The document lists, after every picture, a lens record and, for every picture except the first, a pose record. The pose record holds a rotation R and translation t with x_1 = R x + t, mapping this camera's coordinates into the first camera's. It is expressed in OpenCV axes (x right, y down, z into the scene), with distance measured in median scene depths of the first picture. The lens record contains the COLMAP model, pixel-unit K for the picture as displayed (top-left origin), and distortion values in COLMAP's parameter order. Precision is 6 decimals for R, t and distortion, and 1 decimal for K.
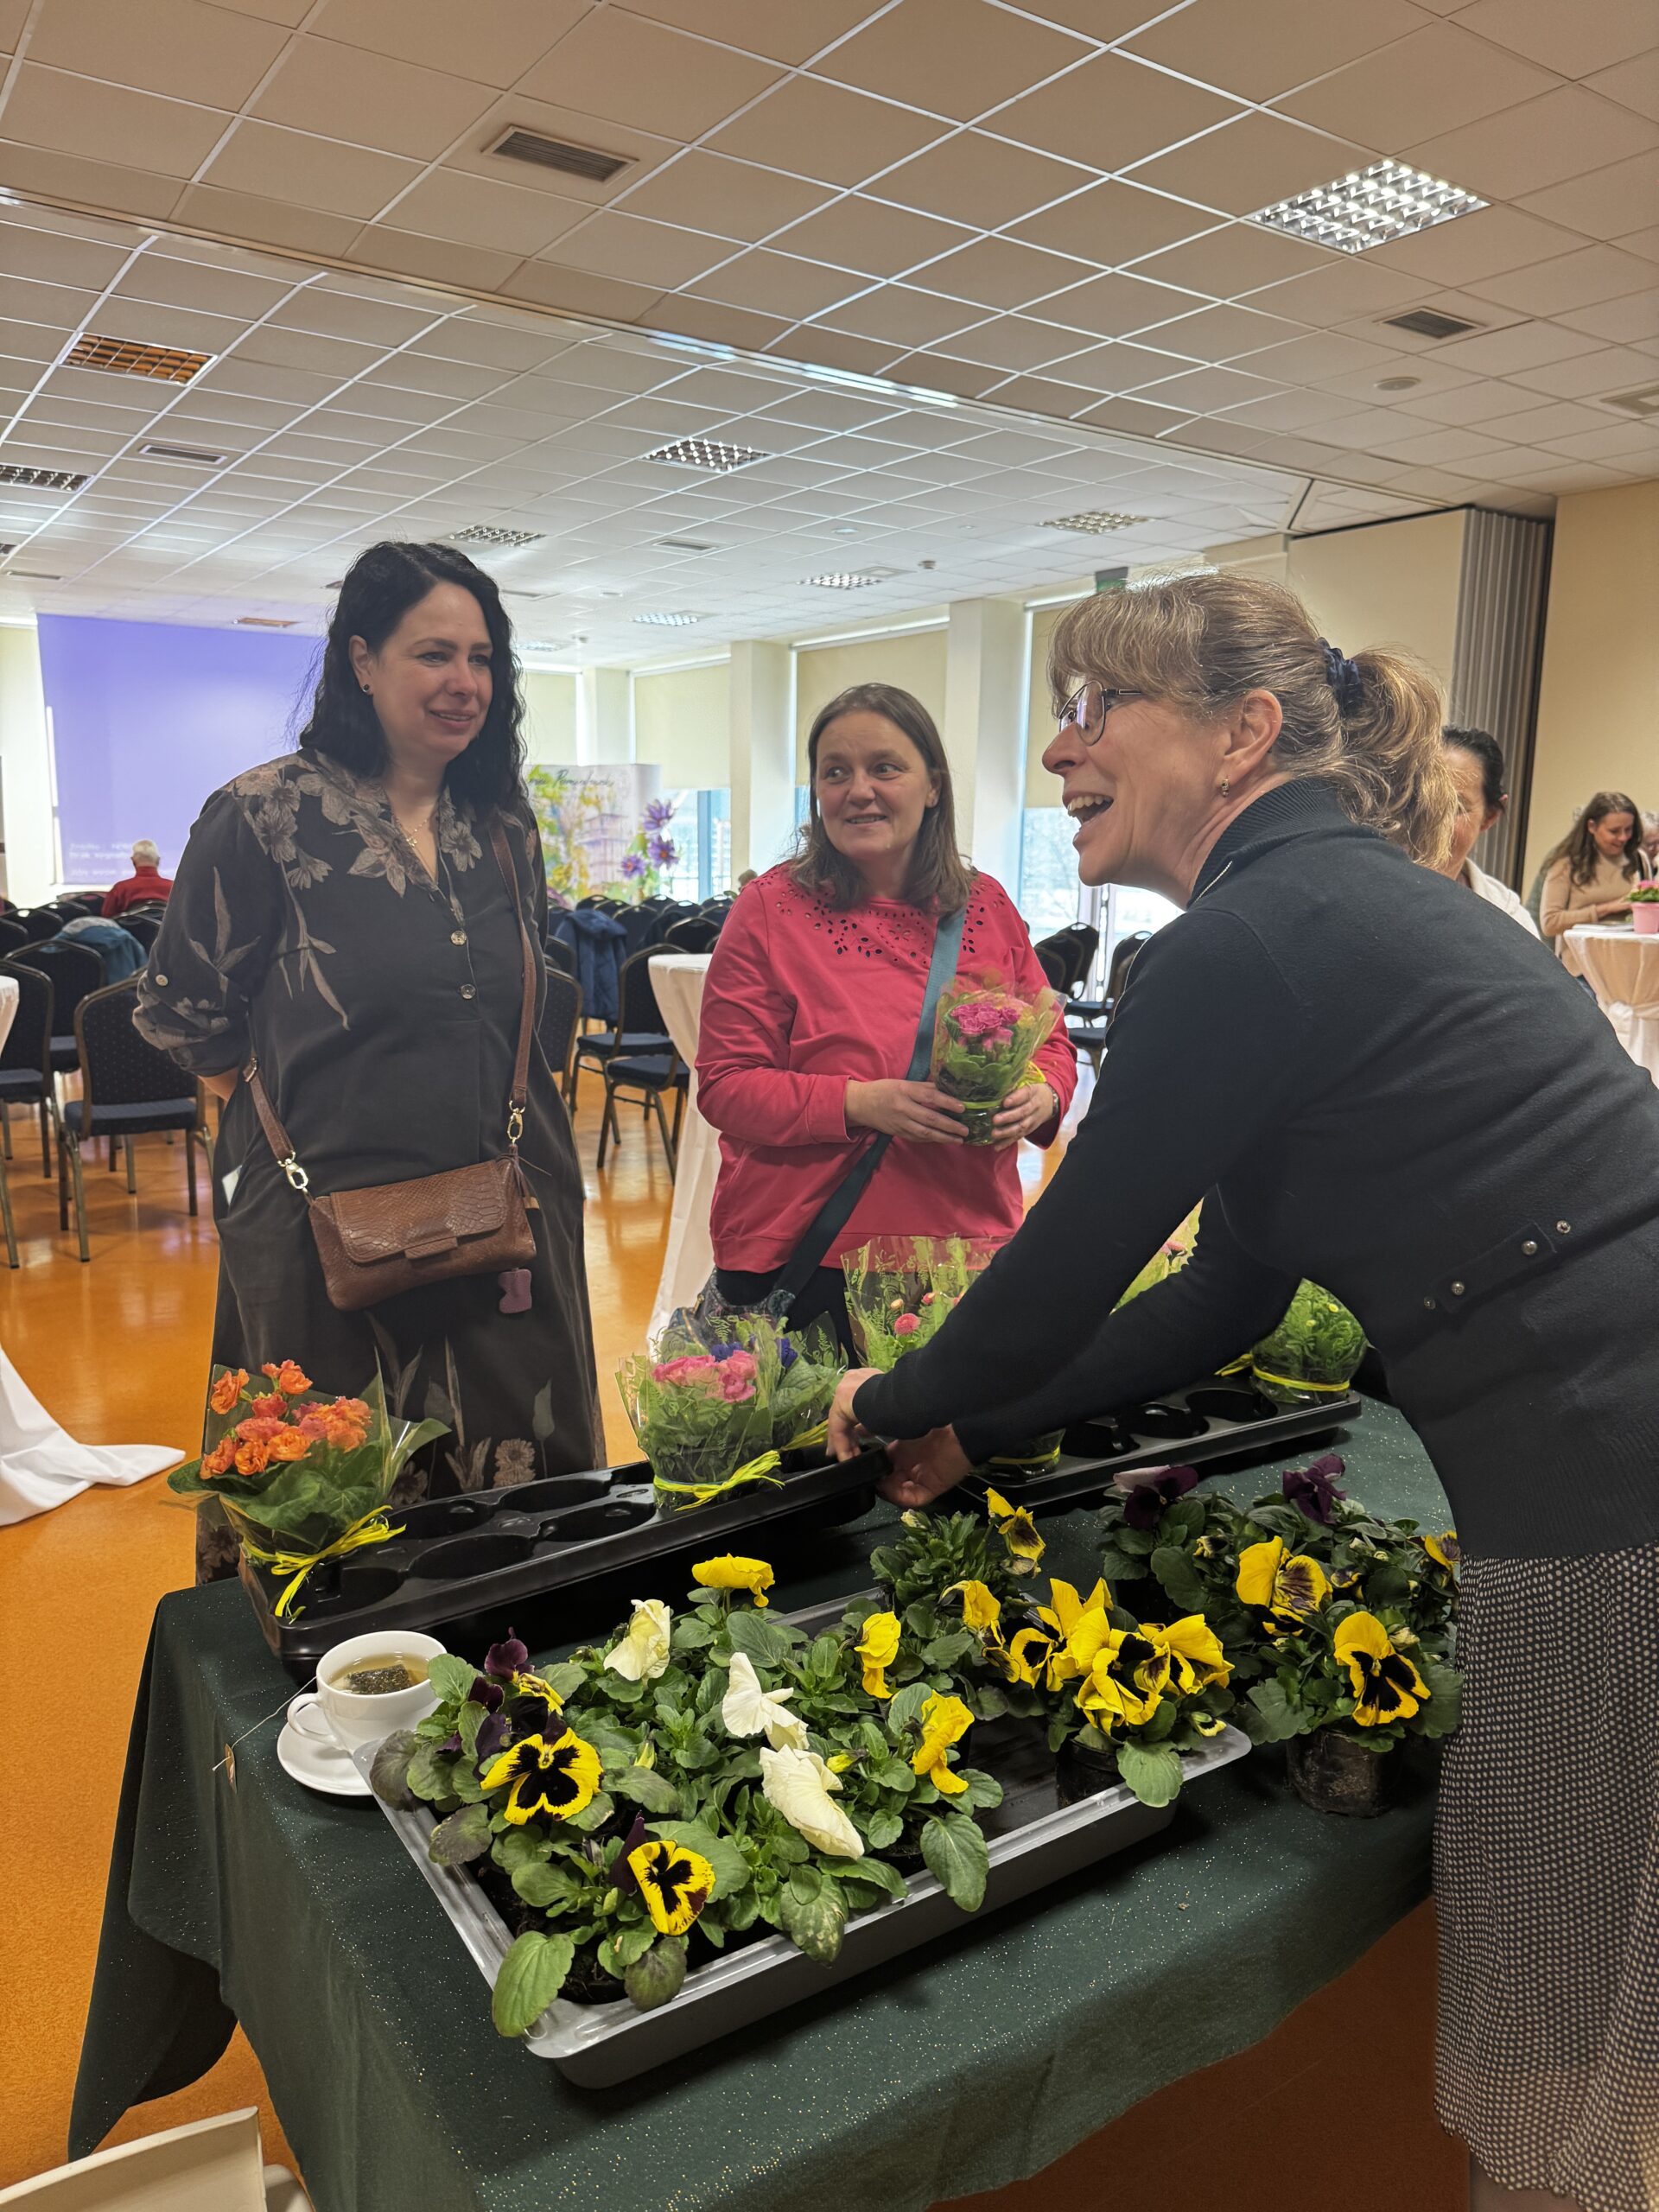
lens RADIAL K [[1561.1, 0, 858.6], [0, 1561.1, 1104.4], [0, 0, 1]] dist [0.000358, -0.062744]
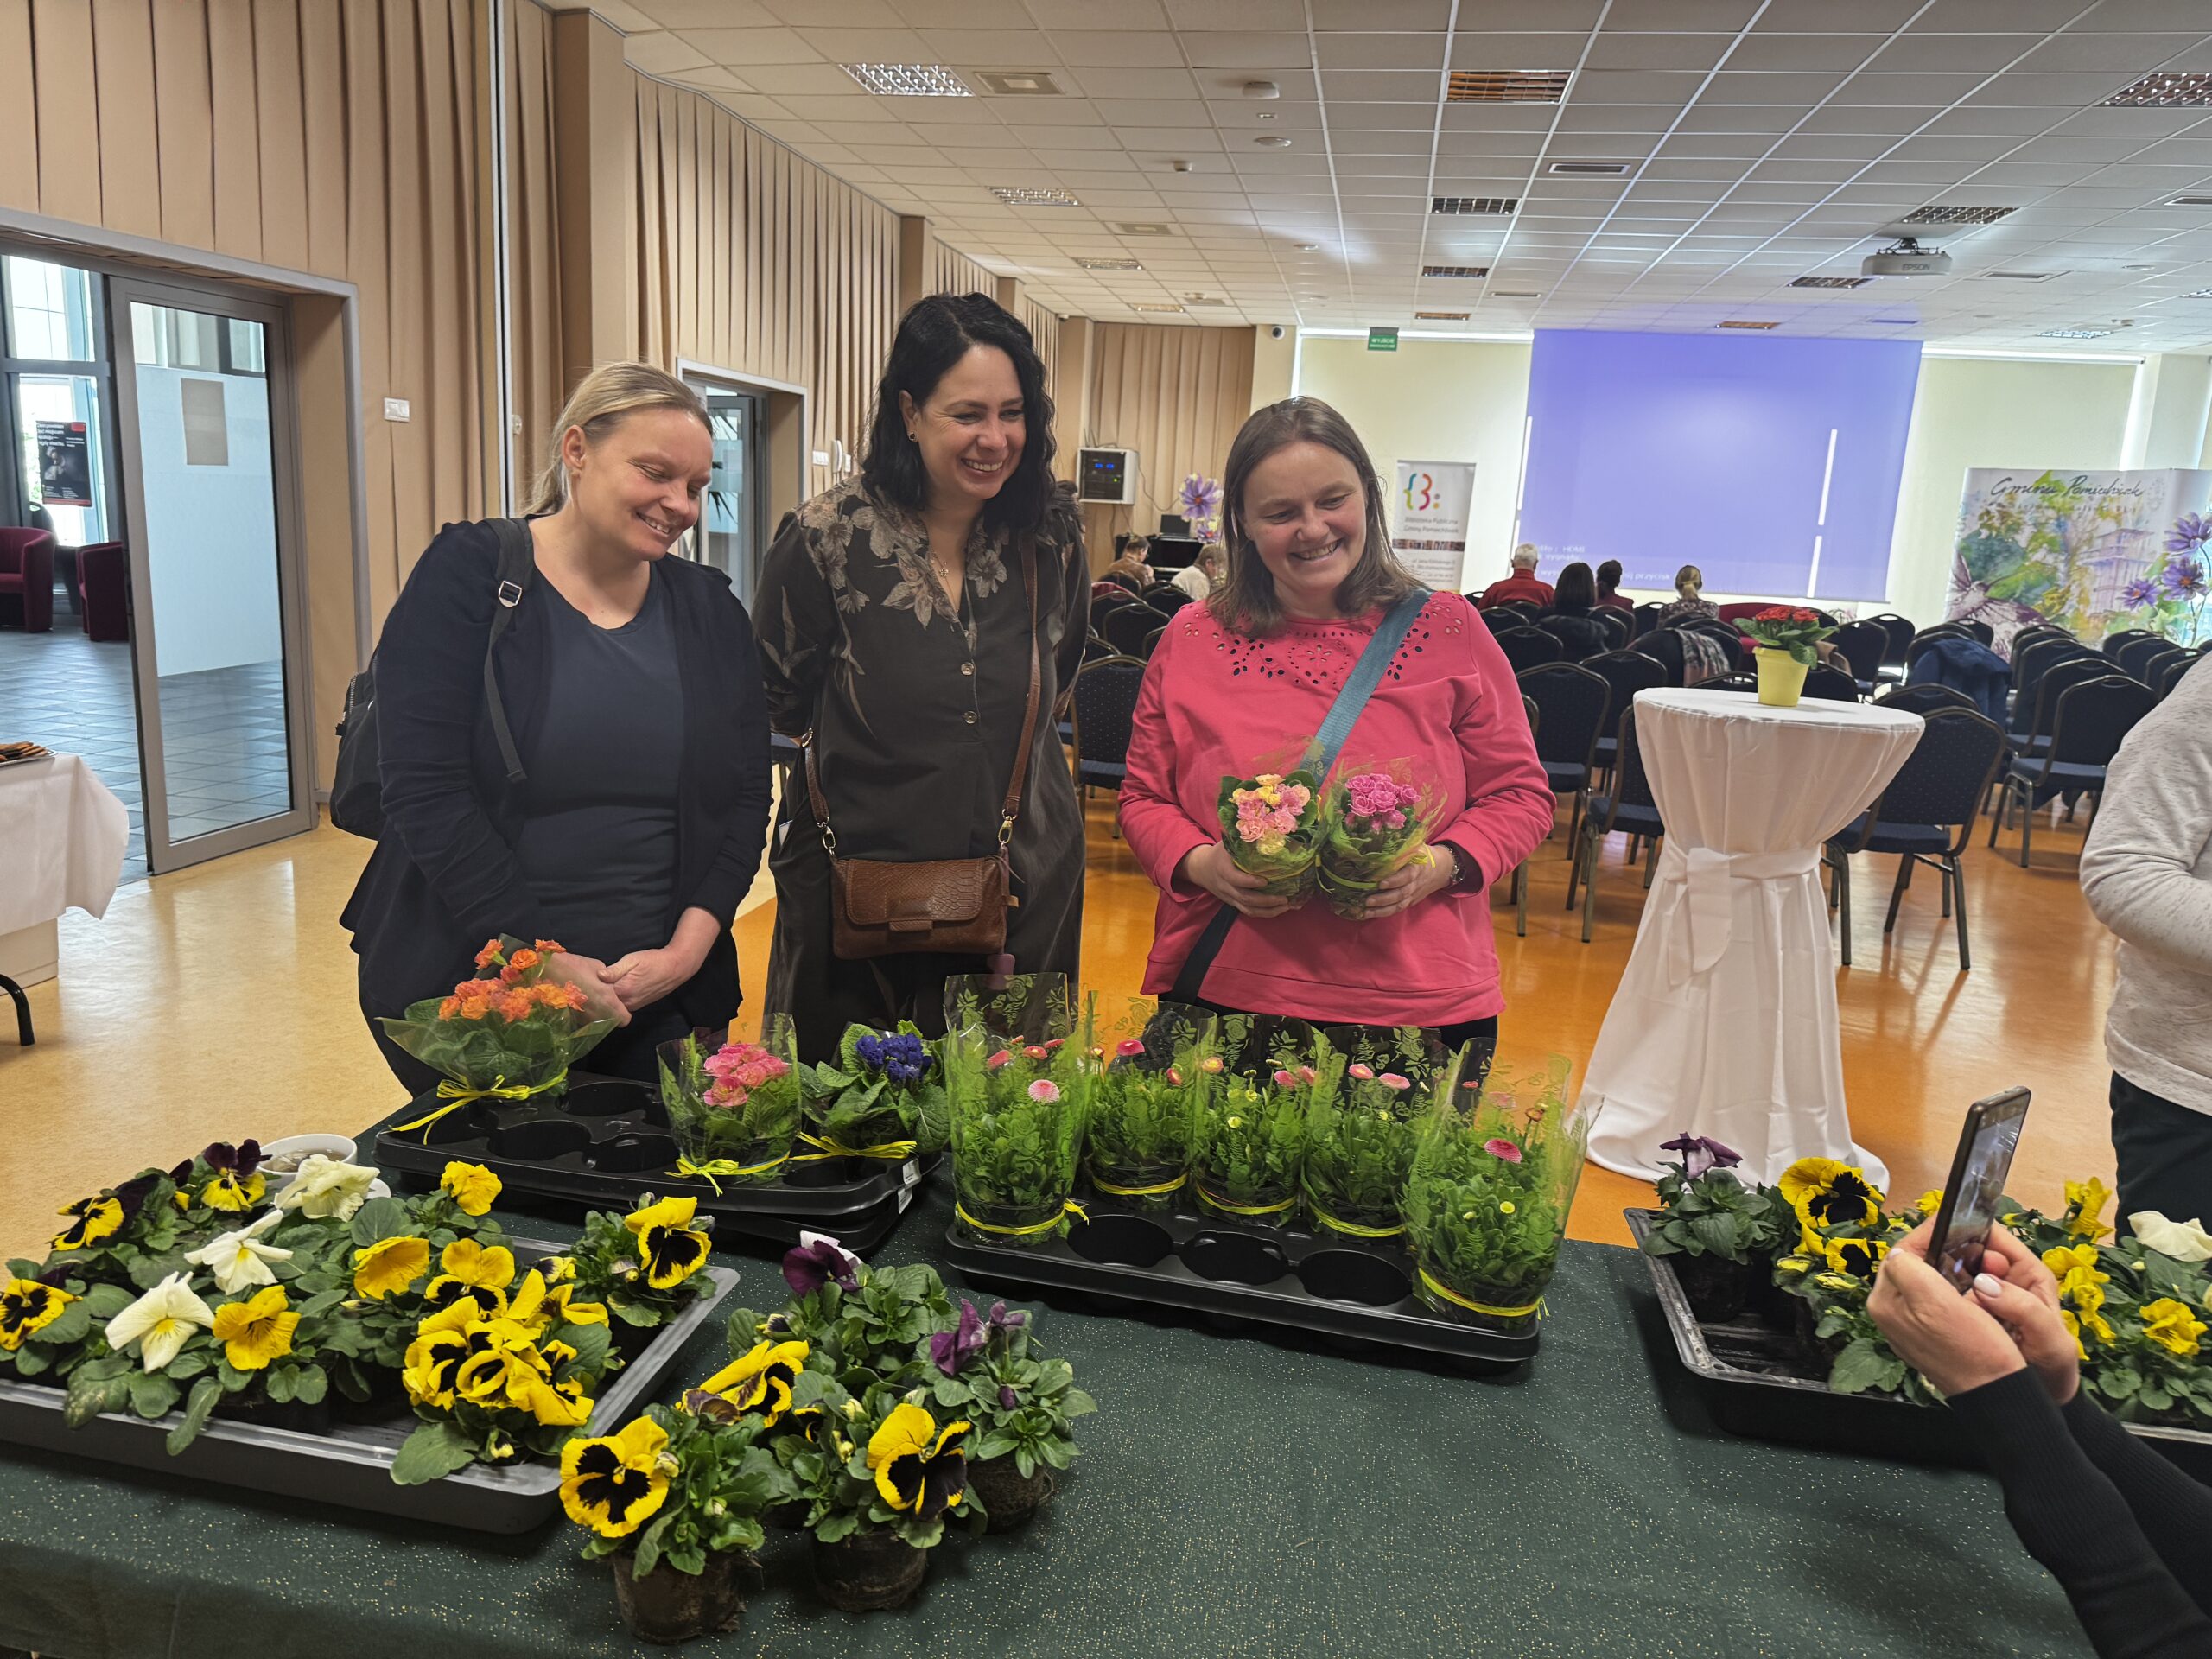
lens RADIAL K [[1544.8, 0, 1103.0], [0, 1544.8, 871.2], [0, 0, 1]] dist [0.005102, -0.005704]
pose [[0.711059, 0.173272, -0.681448, 0.106518], [-0.145605, 0.984439, 0.098381, -0.014221], [0.687891, 0.029267, 0.725224, 0.044582]]
